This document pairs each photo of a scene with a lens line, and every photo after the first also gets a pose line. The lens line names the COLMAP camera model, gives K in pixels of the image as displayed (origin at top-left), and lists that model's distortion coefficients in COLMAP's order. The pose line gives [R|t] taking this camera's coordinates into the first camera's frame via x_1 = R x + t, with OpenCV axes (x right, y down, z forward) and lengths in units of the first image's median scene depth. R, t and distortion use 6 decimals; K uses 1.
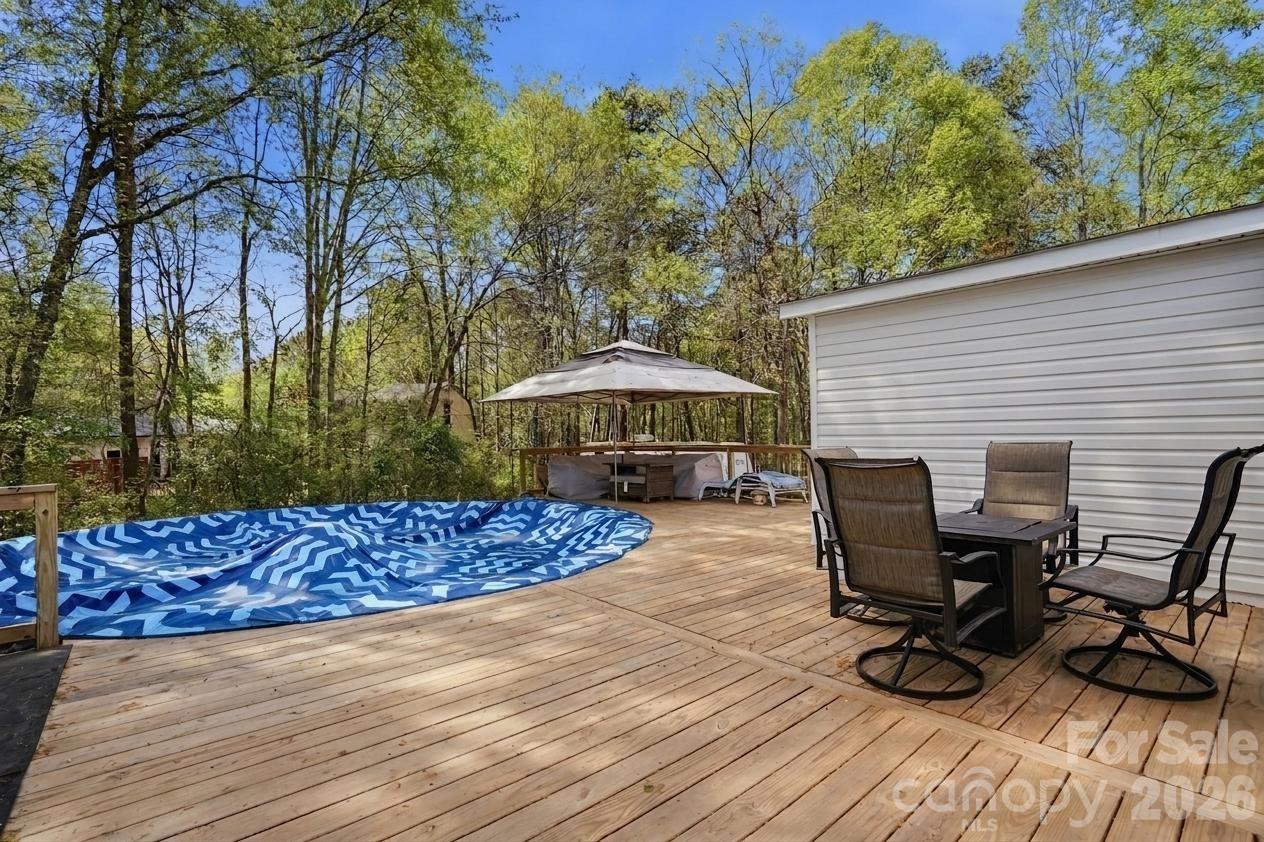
lens RADIAL K [[588.7, 0, 637.1], [0, 588.7, 424.8], [0, 0, 1]] dist [-0.039032, 0.011074]
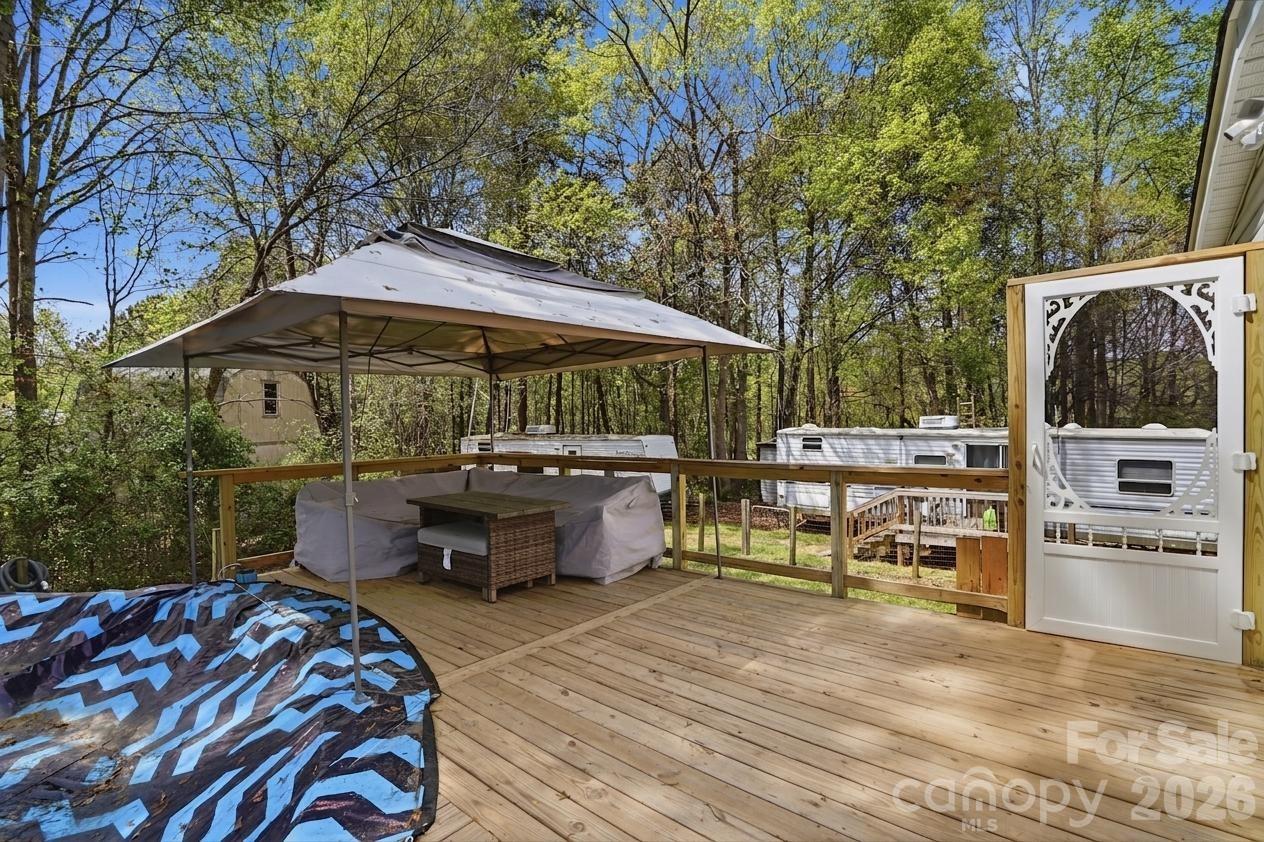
lens RADIAL K [[588.7, 0, 636.2], [0, 588.7, 425.2], [0, 0, 1]] dist [-0.039032, 0.011074]
pose [[0.990249, -0.005842, 0.139186, 0.052662], [0.002766, 0.999748, 0.022281, -0.002917], [-0.139282, -0.021679, 0.990016, 0.483759]]
